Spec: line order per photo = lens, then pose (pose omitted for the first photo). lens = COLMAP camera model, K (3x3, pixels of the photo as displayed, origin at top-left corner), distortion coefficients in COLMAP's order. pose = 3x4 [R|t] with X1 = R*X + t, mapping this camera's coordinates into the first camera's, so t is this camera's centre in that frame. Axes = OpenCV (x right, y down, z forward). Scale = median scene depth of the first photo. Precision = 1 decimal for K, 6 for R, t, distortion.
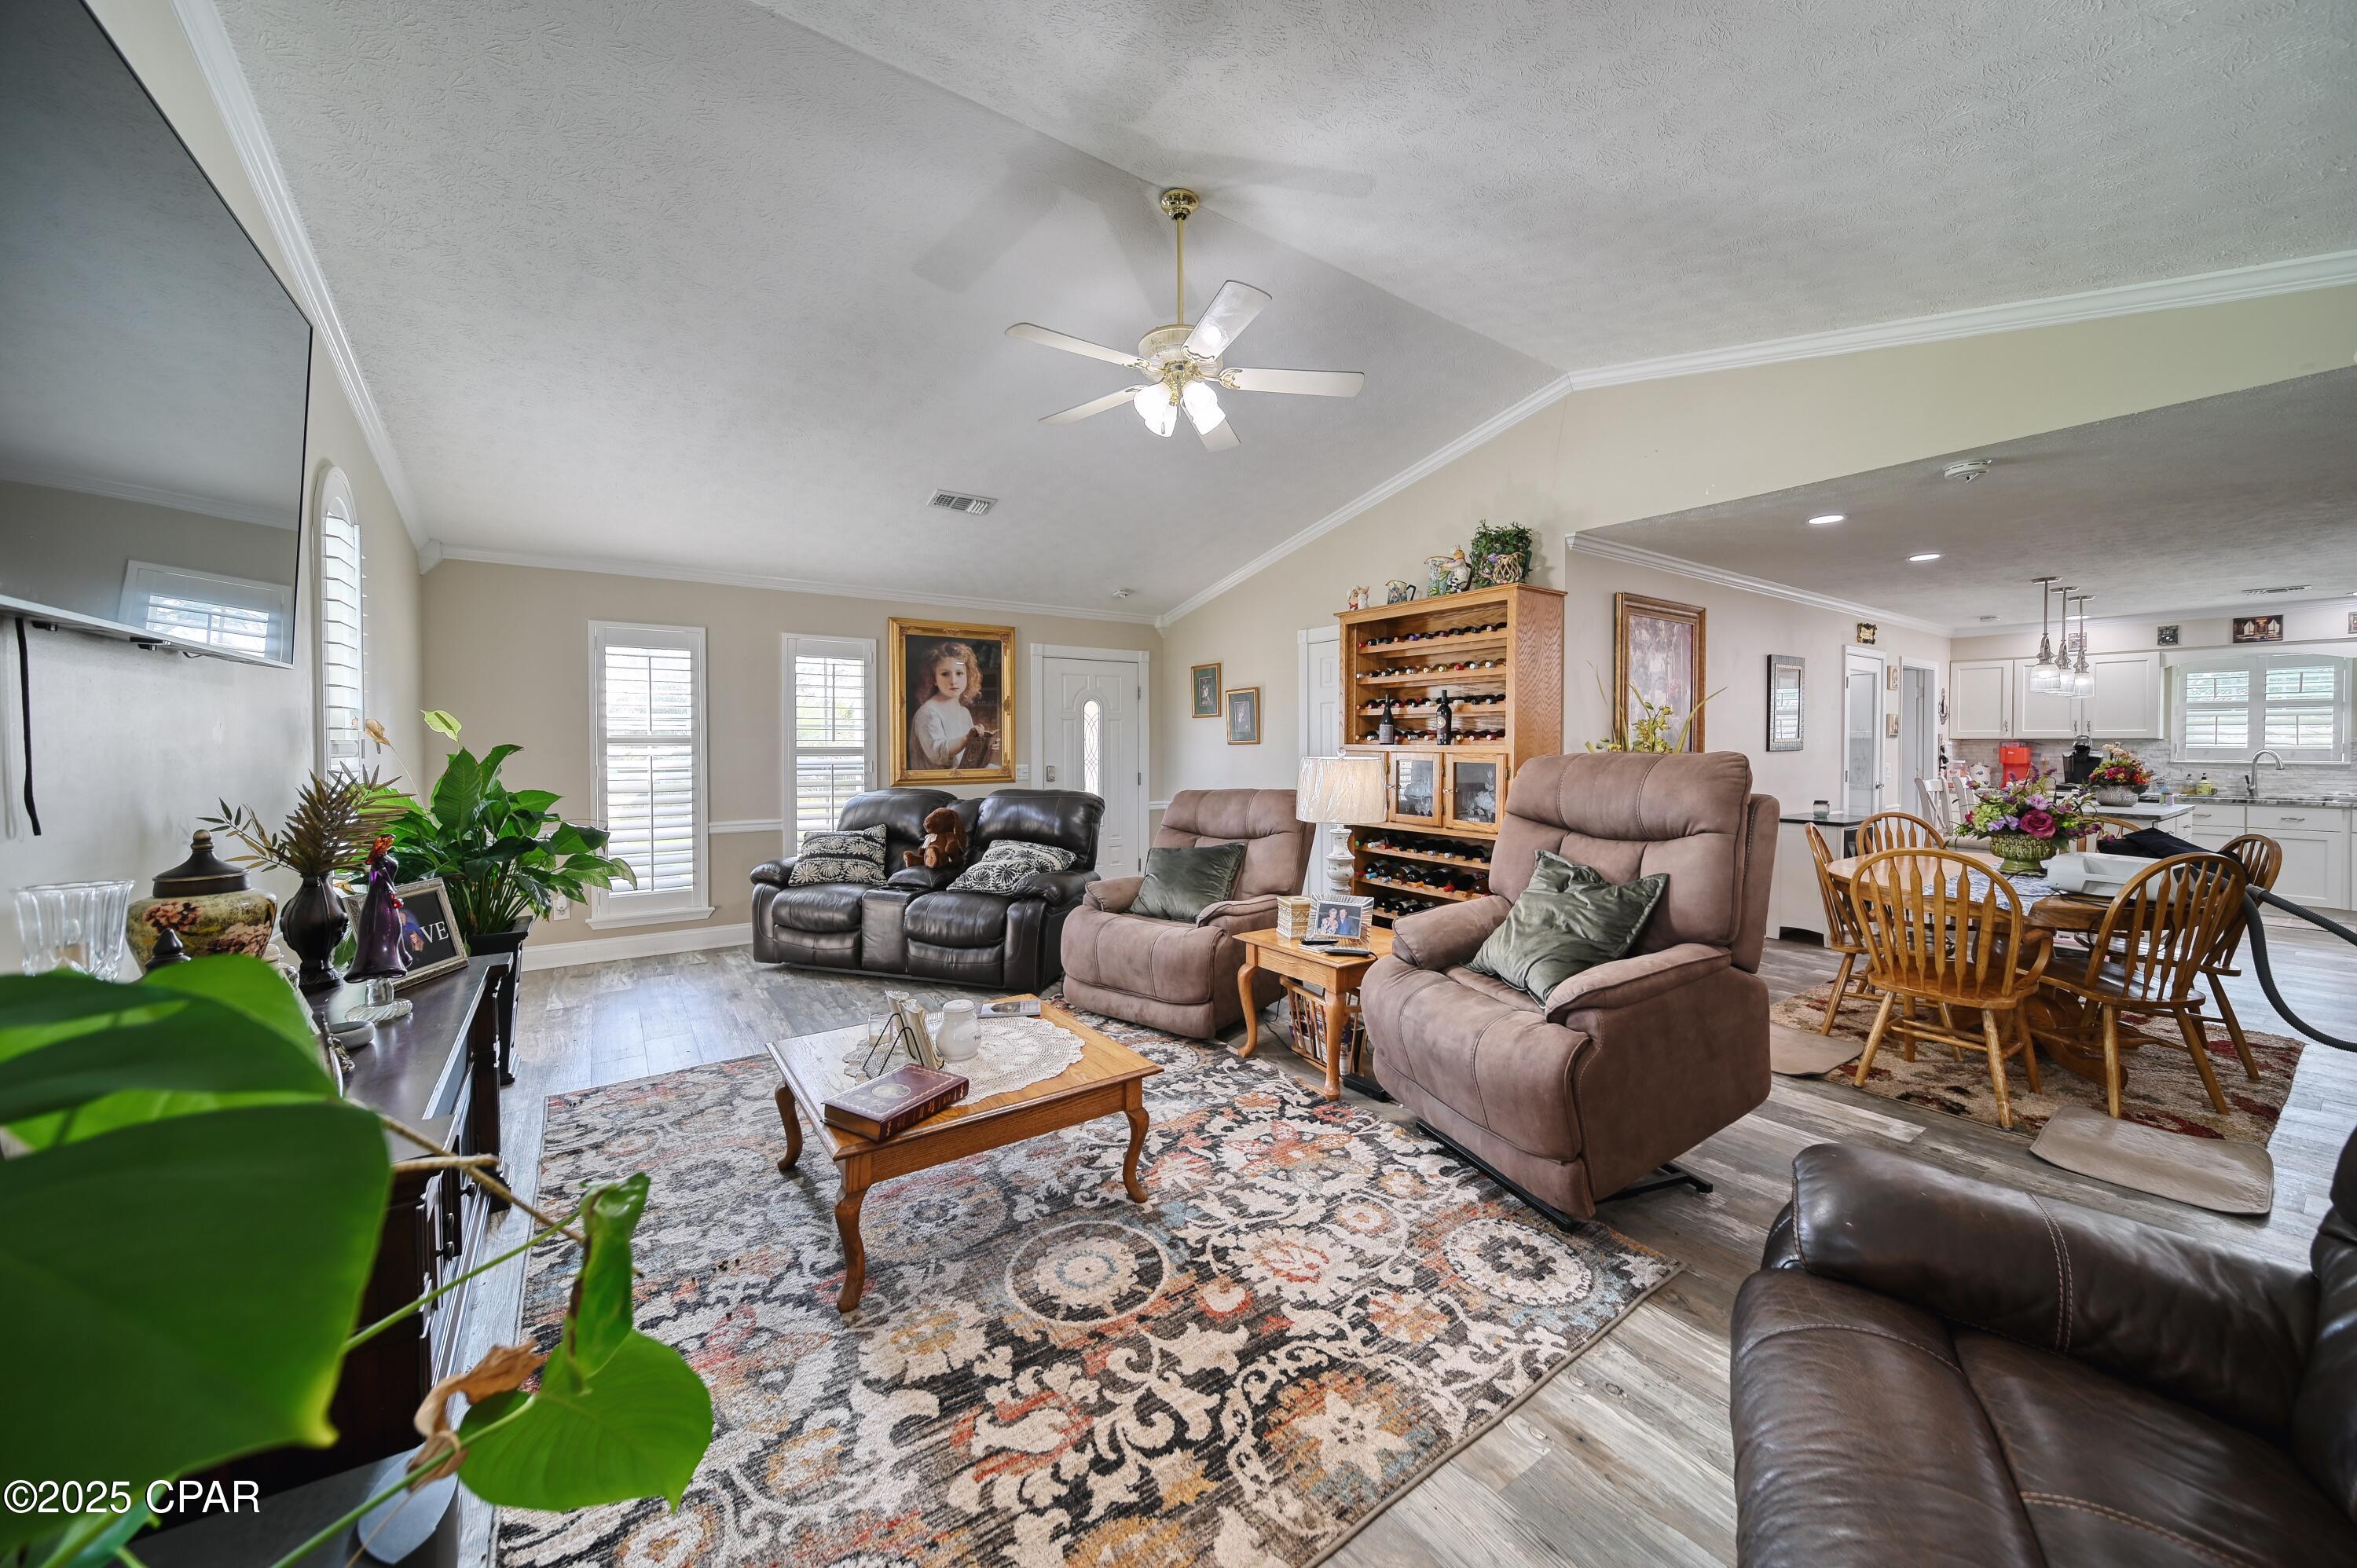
lens RADIAL K [[847.2, 0, 1195.1], [0, 847.2, 754.2], [0, 0, 1]] dist [-0.001261, -0.000448]
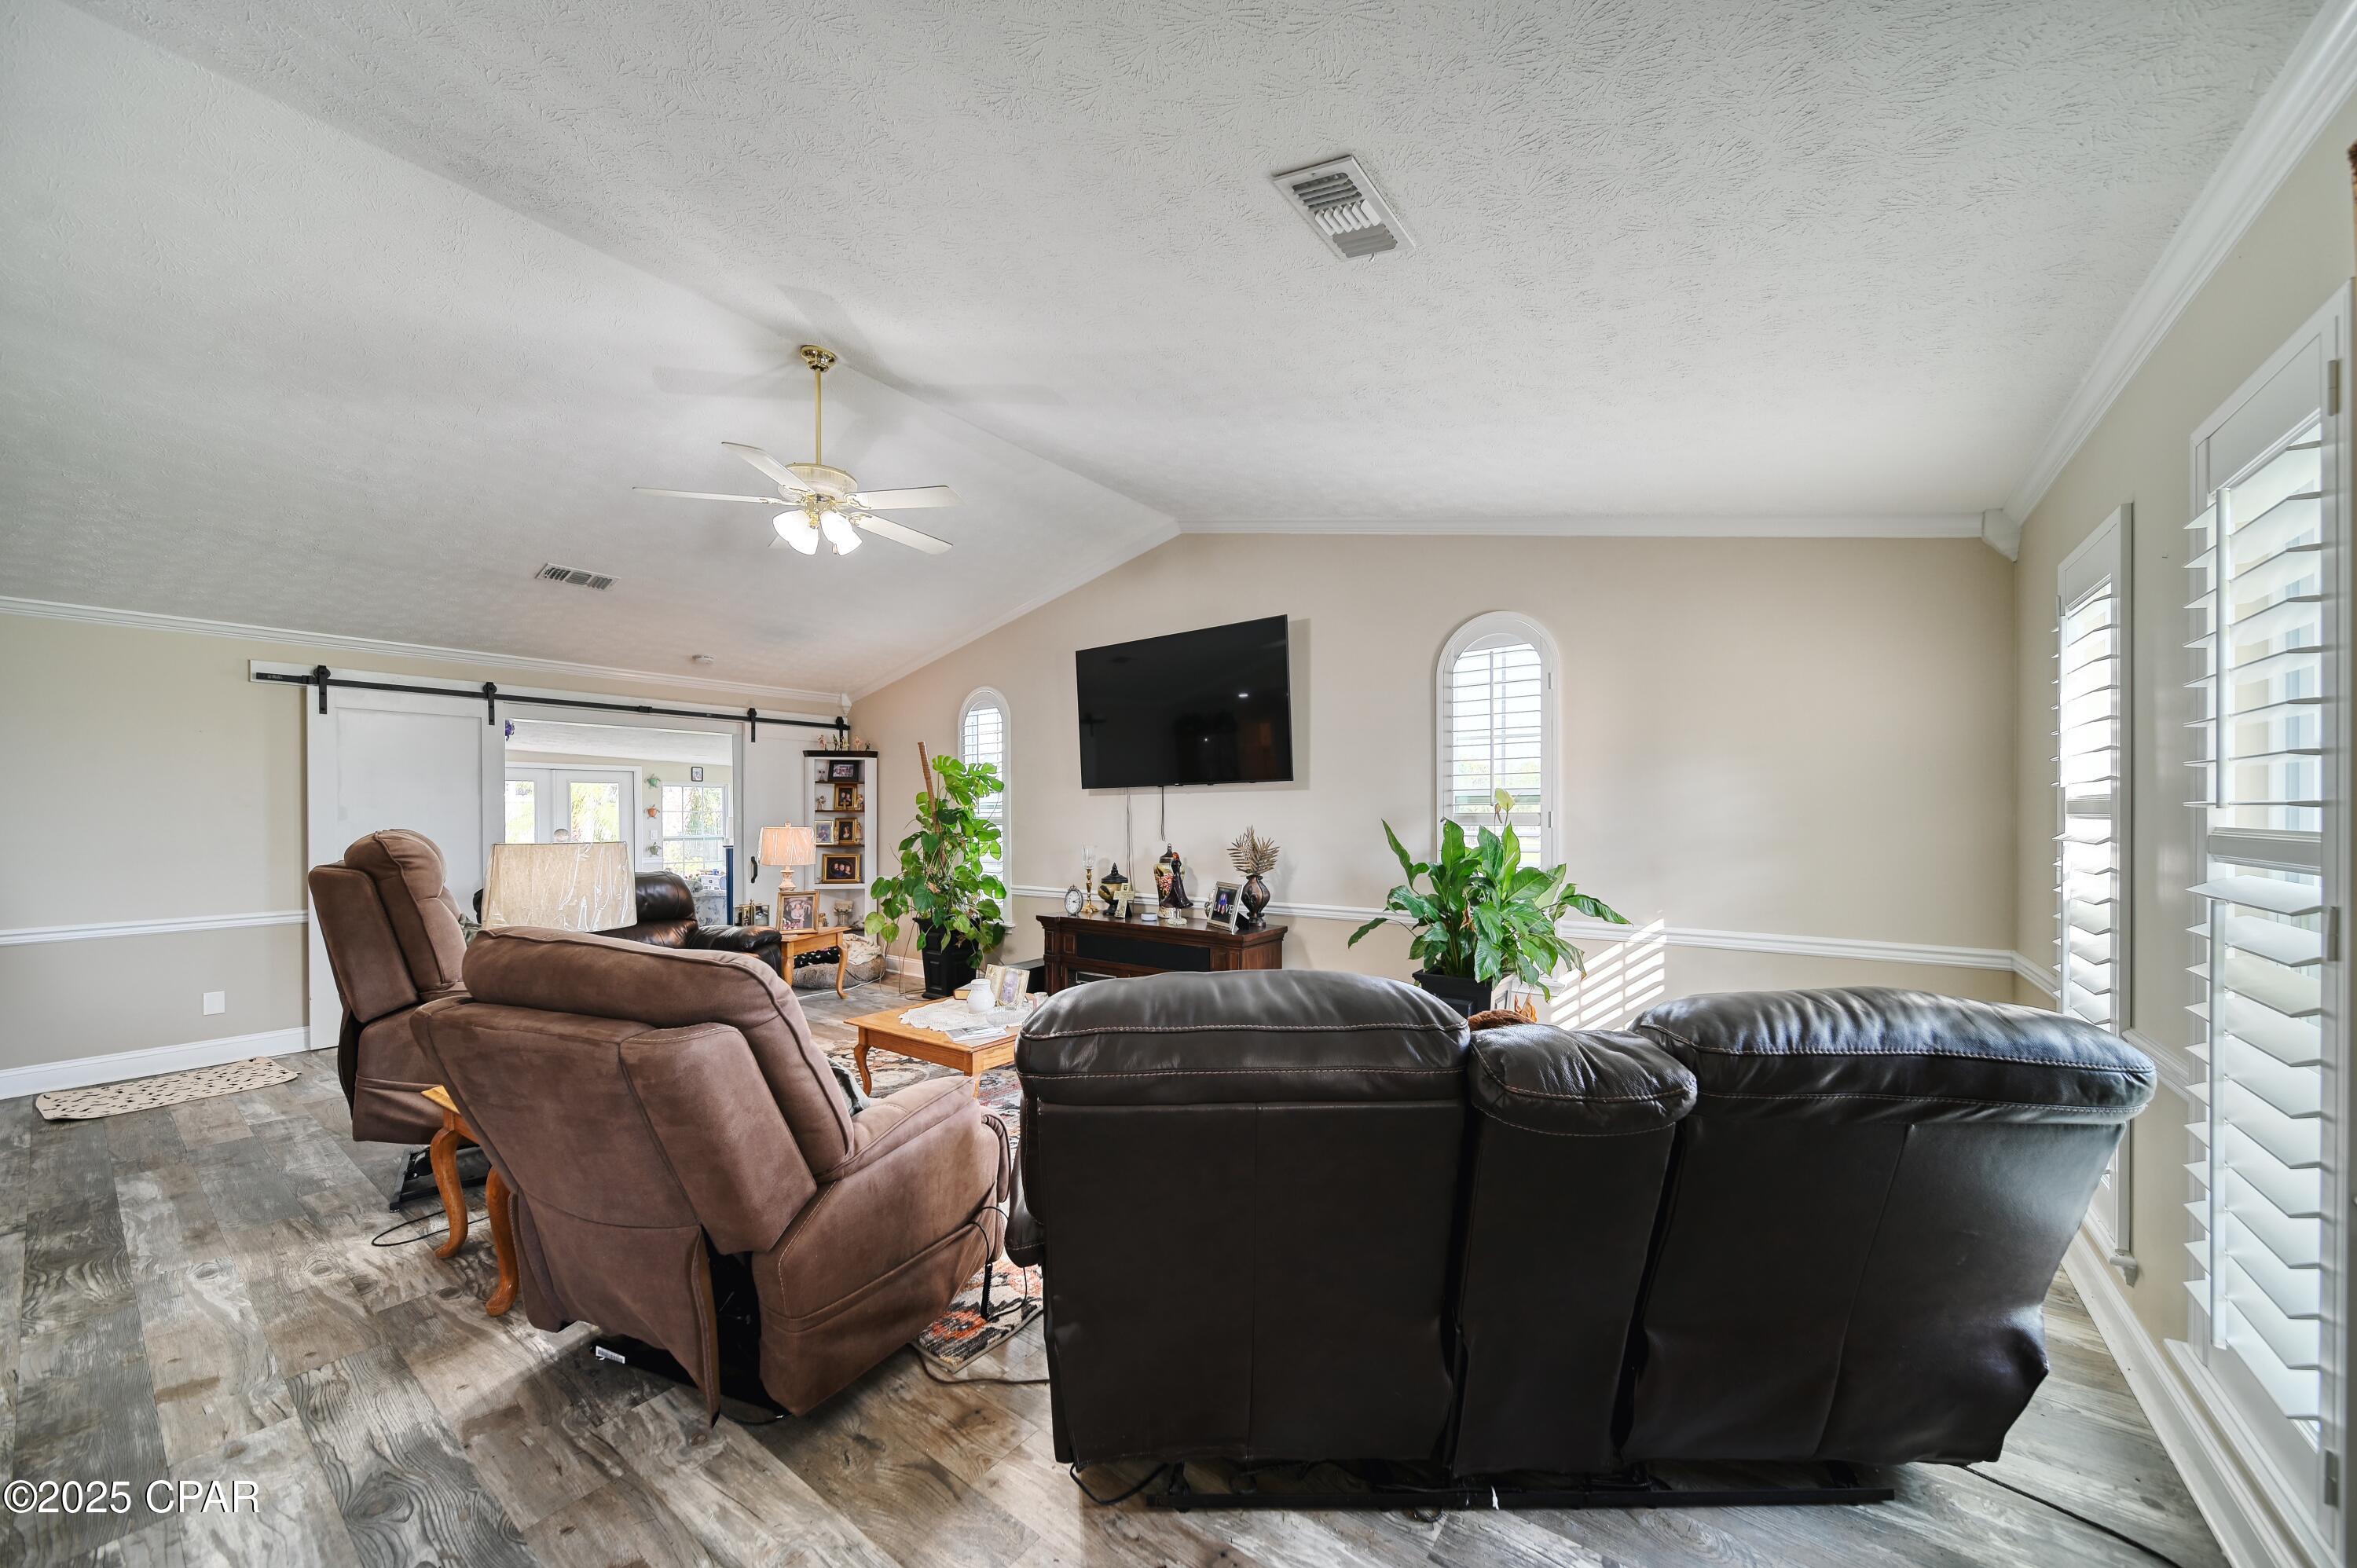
lens RADIAL K [[839.9, 0, 1189.5], [0, 839.9, 818.2], [0, 0, 1]] dist [0.000273, -0.000200]
pose [[-0.948098, 0.006964, -0.317903, -0.073242], [0.001935, 0.999868, 0.016132, -0.018315], [0.317973, 0.014680, -0.947986, 1.245624]]
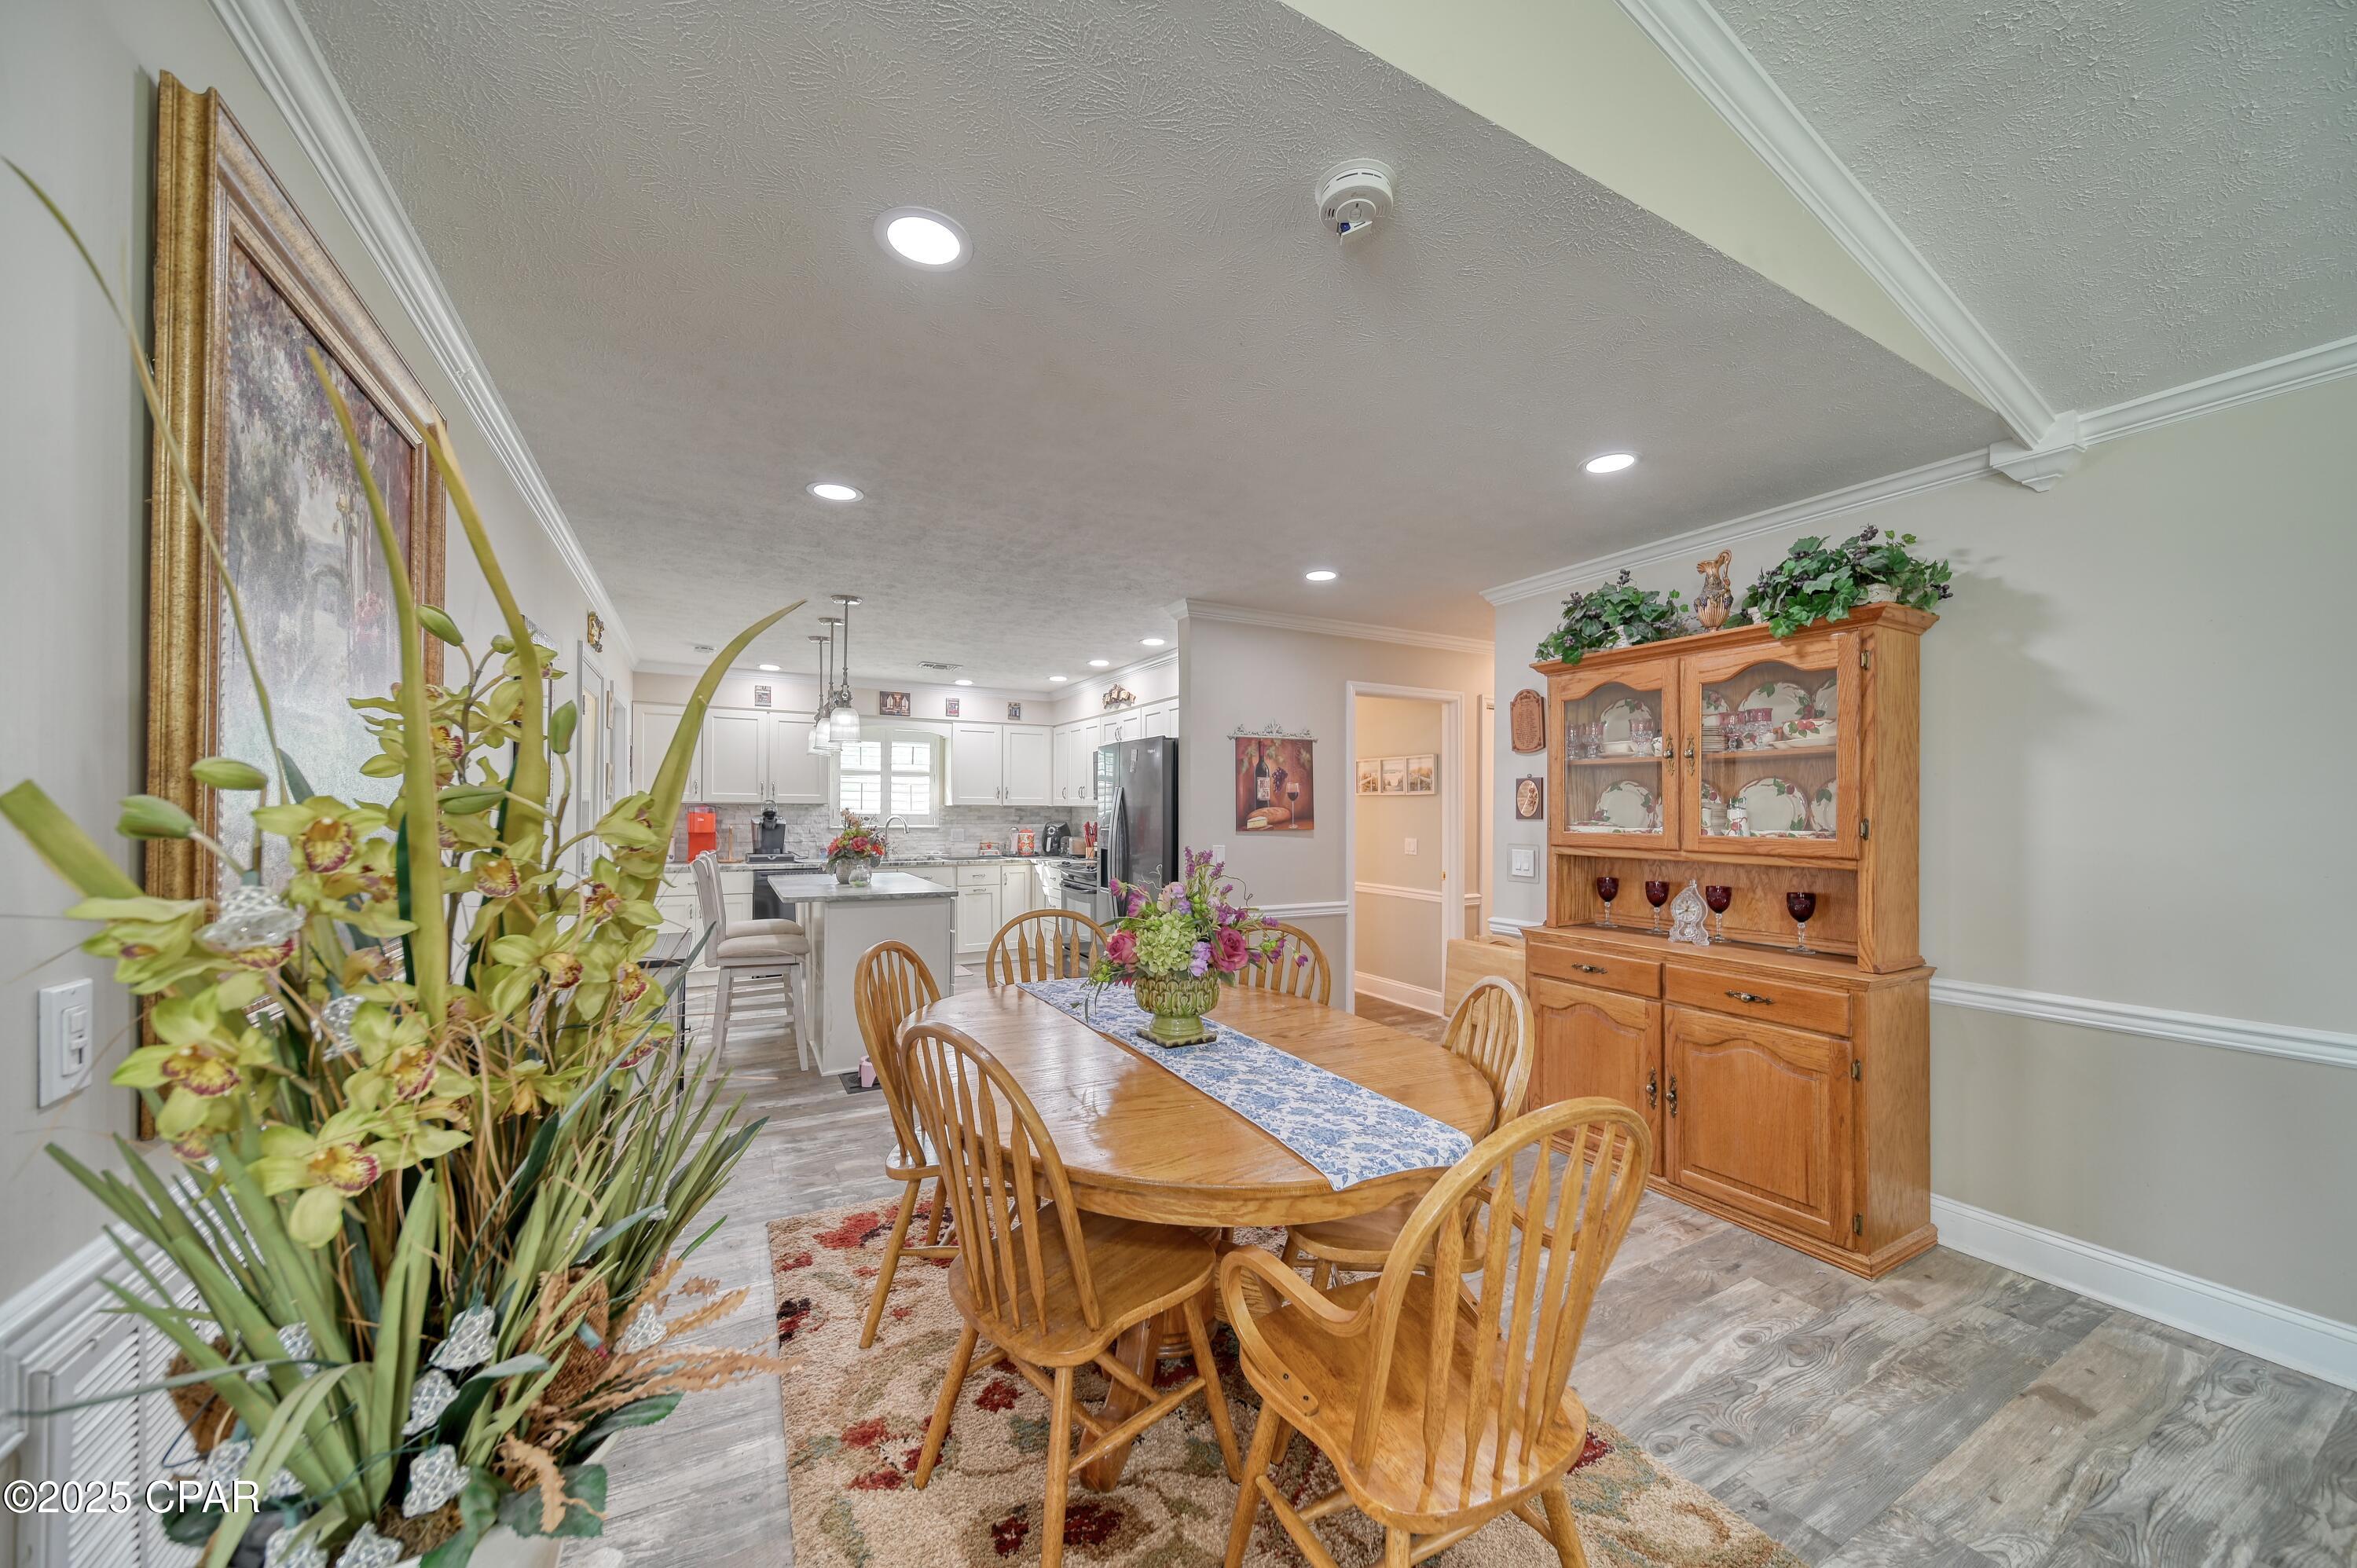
lens RADIAL K [[845.9, 0, 1193.0], [0, 845.9, 806.1], [0, 0, 1]] dist [0.001163, -0.002150]
pose [[0.103575, 0.006635, 0.994600, 0.276947], [0.008067, 0.999939, -0.007511, -0.007376], [-0.994589, 0.008801, 0.103515, 0.636317]]
